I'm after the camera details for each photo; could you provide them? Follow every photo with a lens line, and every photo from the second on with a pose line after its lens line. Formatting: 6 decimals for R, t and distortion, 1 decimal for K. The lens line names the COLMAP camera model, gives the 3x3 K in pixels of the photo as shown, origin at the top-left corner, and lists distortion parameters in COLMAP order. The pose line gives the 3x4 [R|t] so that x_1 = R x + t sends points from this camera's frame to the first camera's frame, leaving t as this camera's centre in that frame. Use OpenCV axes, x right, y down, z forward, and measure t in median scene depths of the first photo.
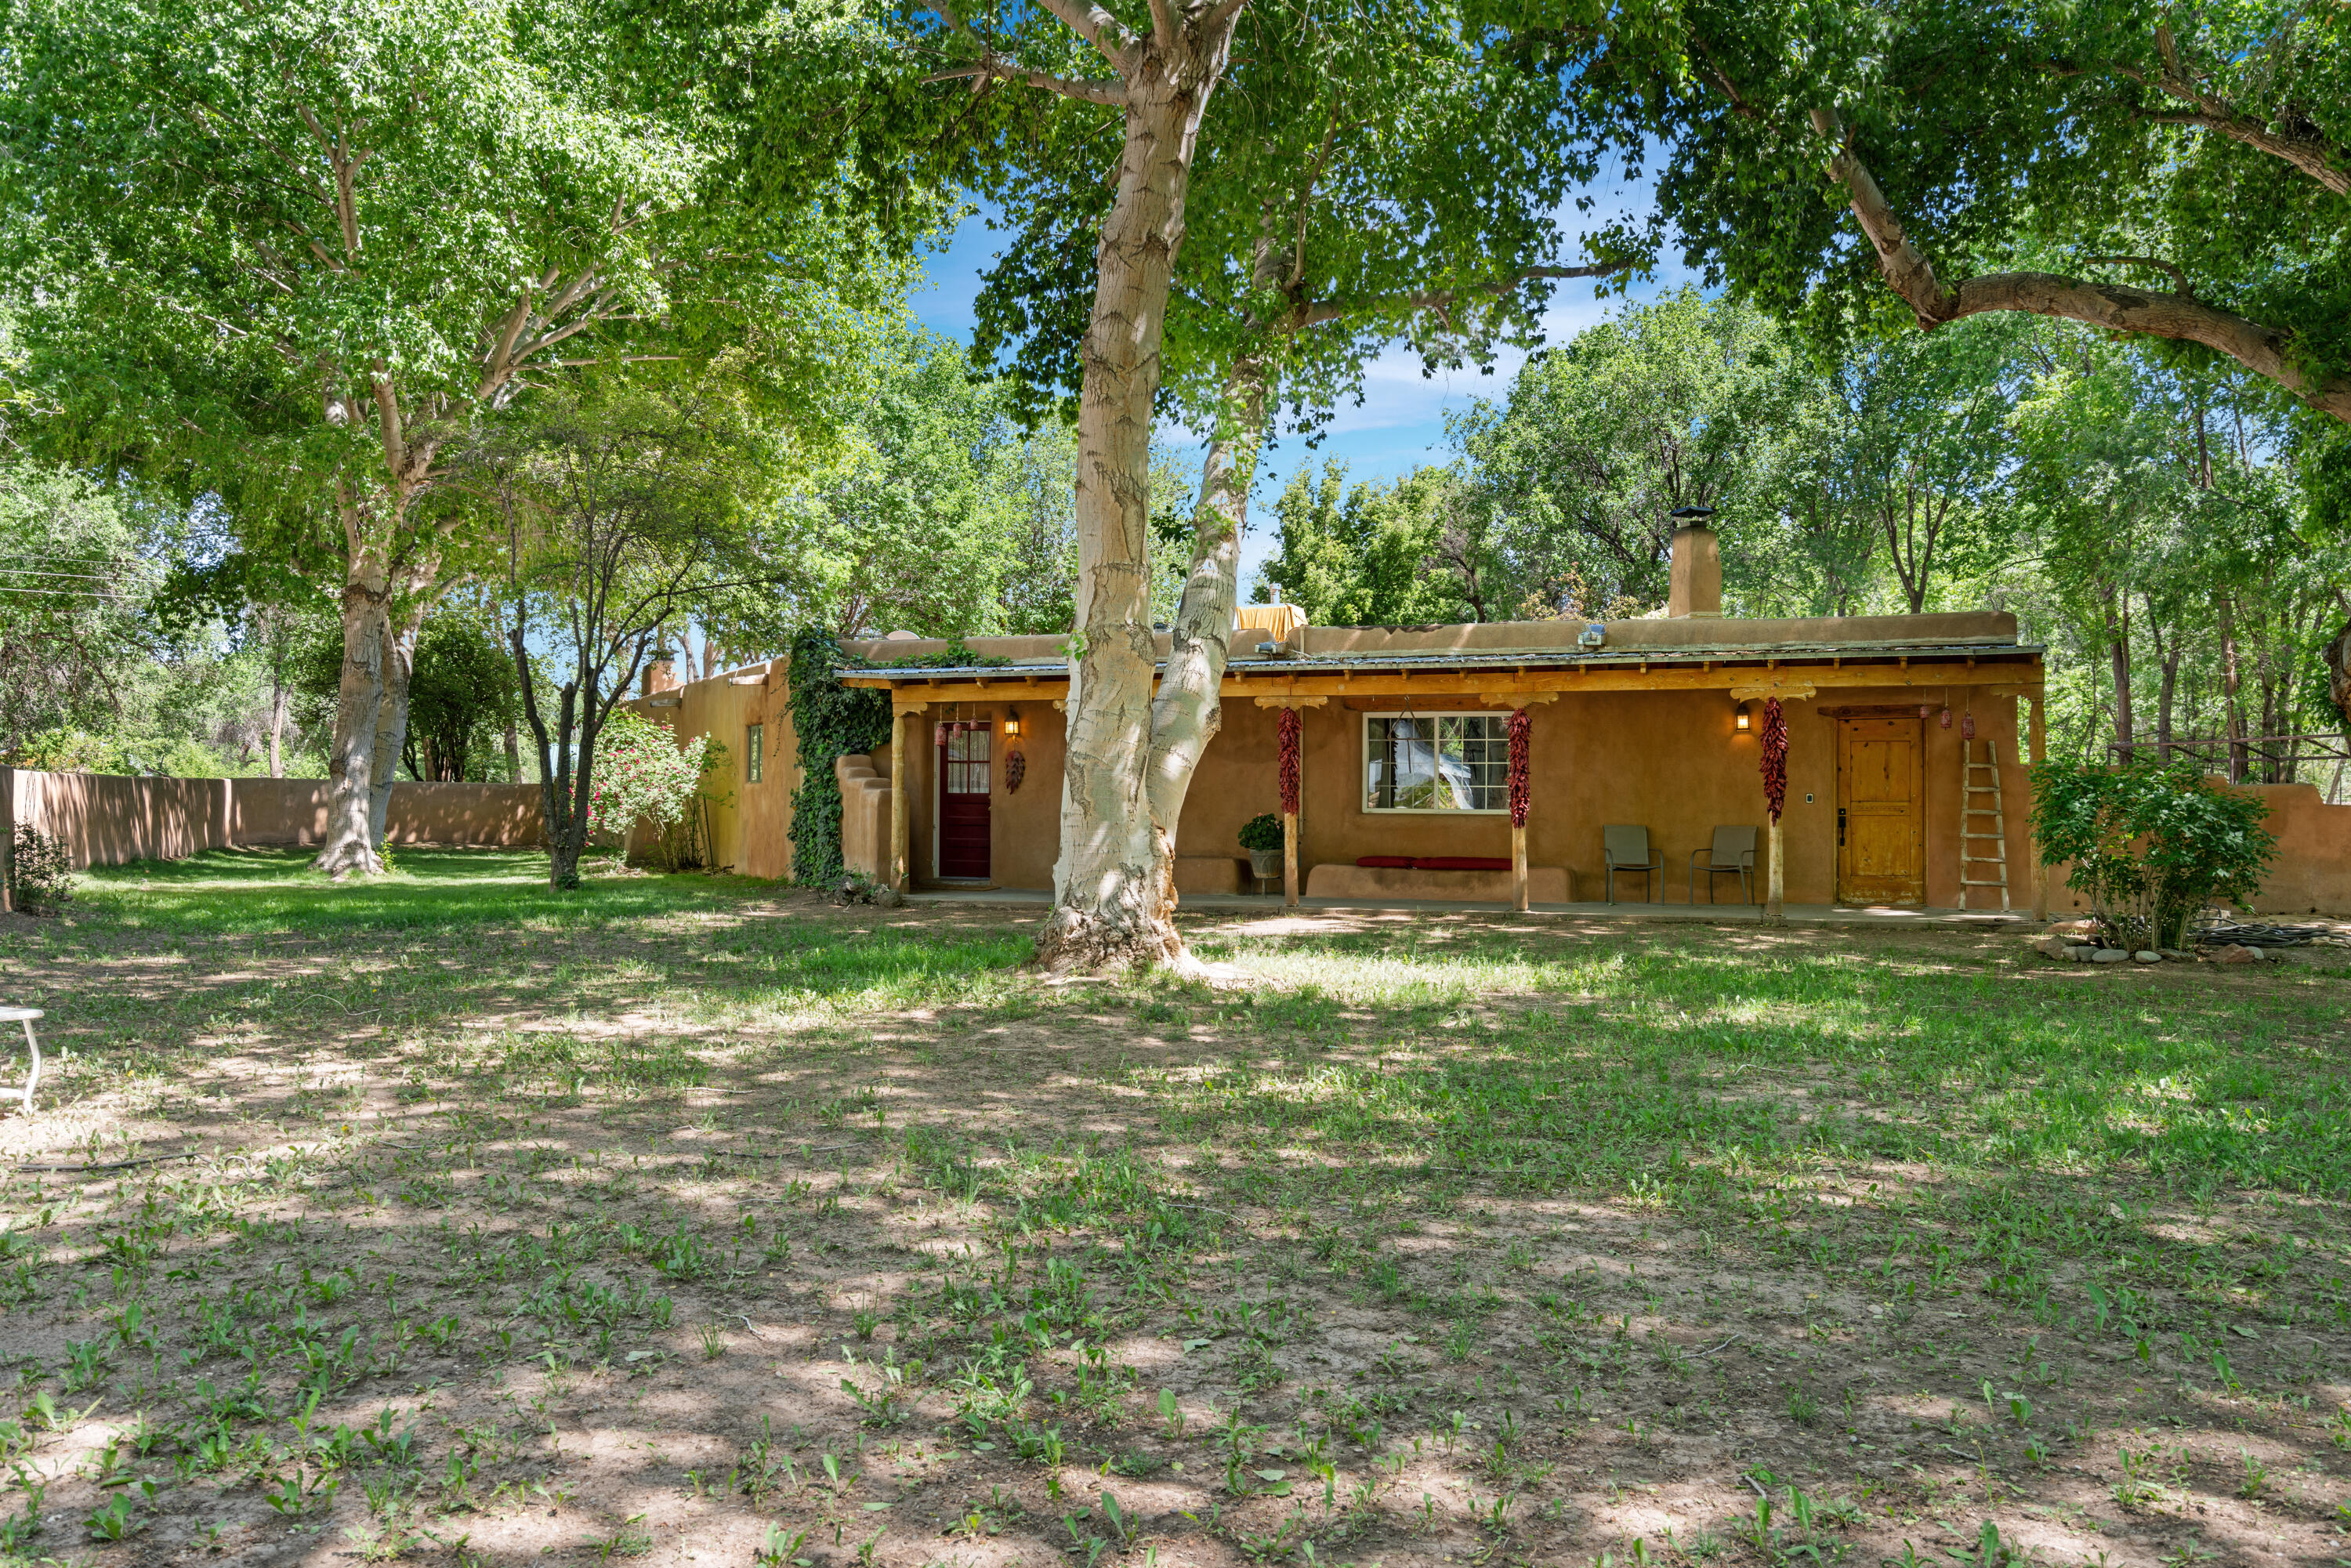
lens RADIAL K [[1851.2, 0, 1171.1], [0, 1851.2, 782.2], [0, 0, 1]] dist [0.014445, 0.007985]
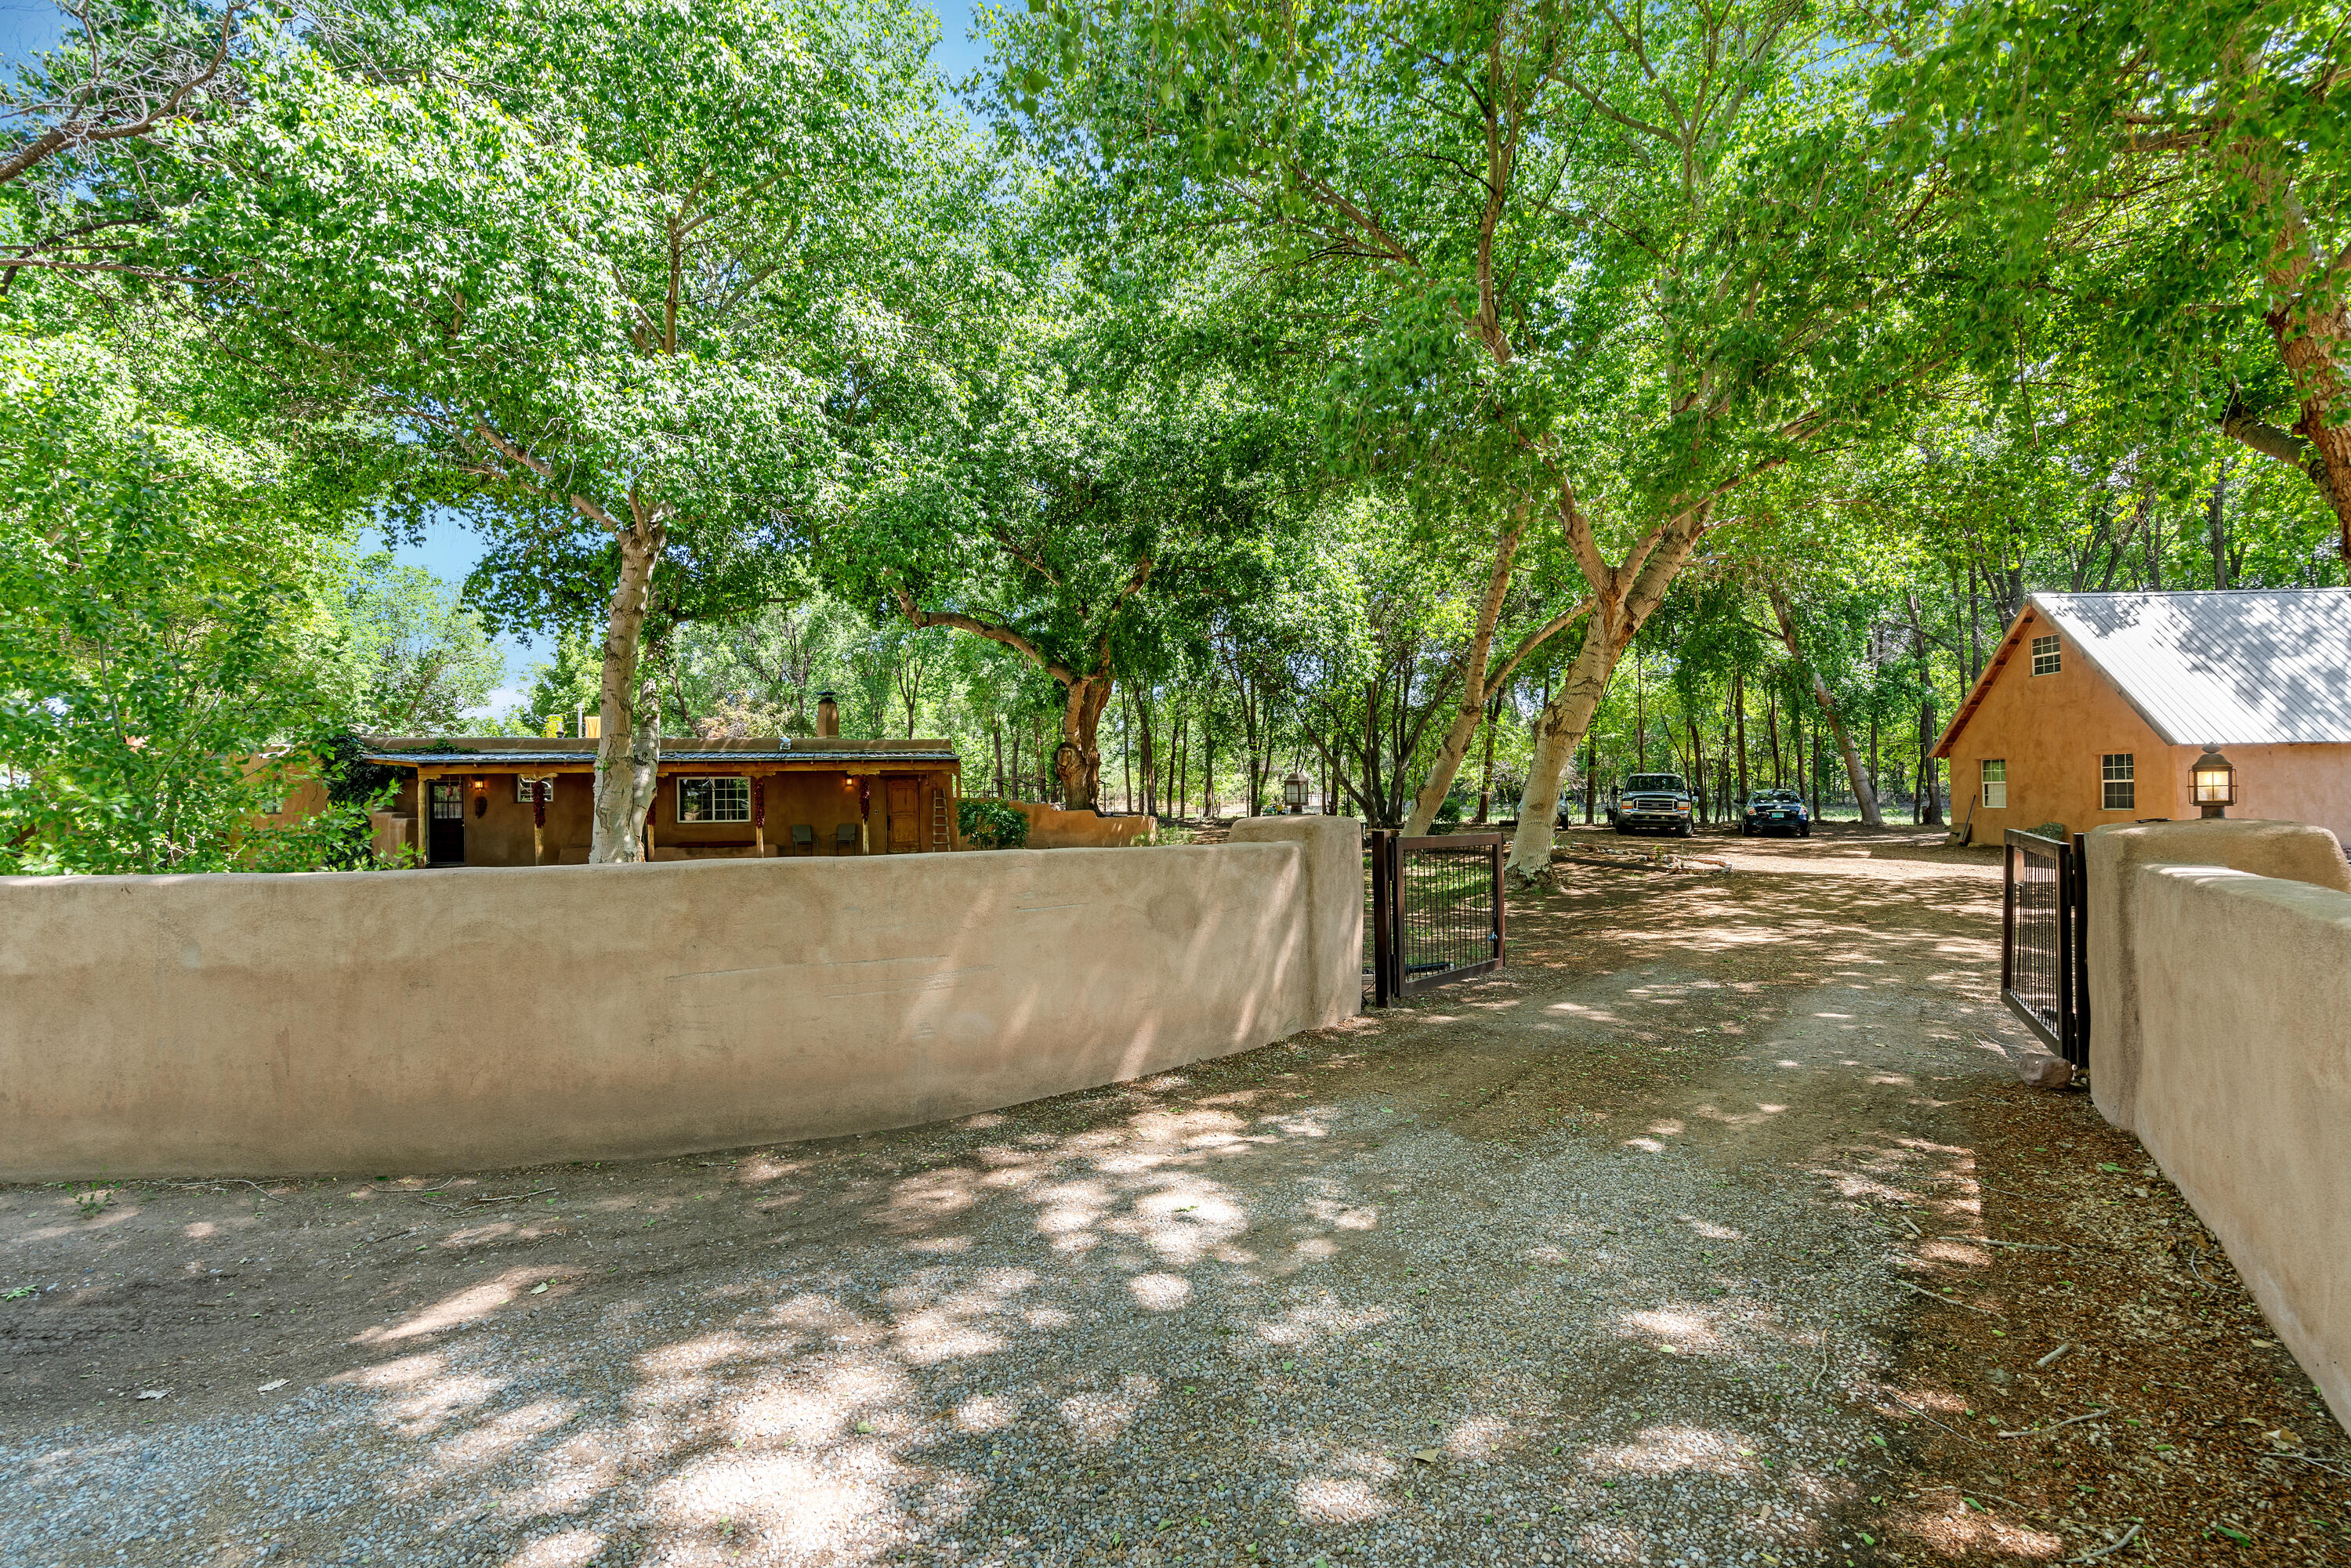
lens RADIAL K [[1065.9, 0, 1172.4], [0, 1065.9, 782.9], [0, 0, 1]] dist [-0.002073, -0.000551]
pose [[0.810978, -0.009512, 0.585000, -0.150411], [0.011322, 0.999936, 0.000563, -0.023739], [-0.584967, 0.006167, 0.811033, -0.349003]]
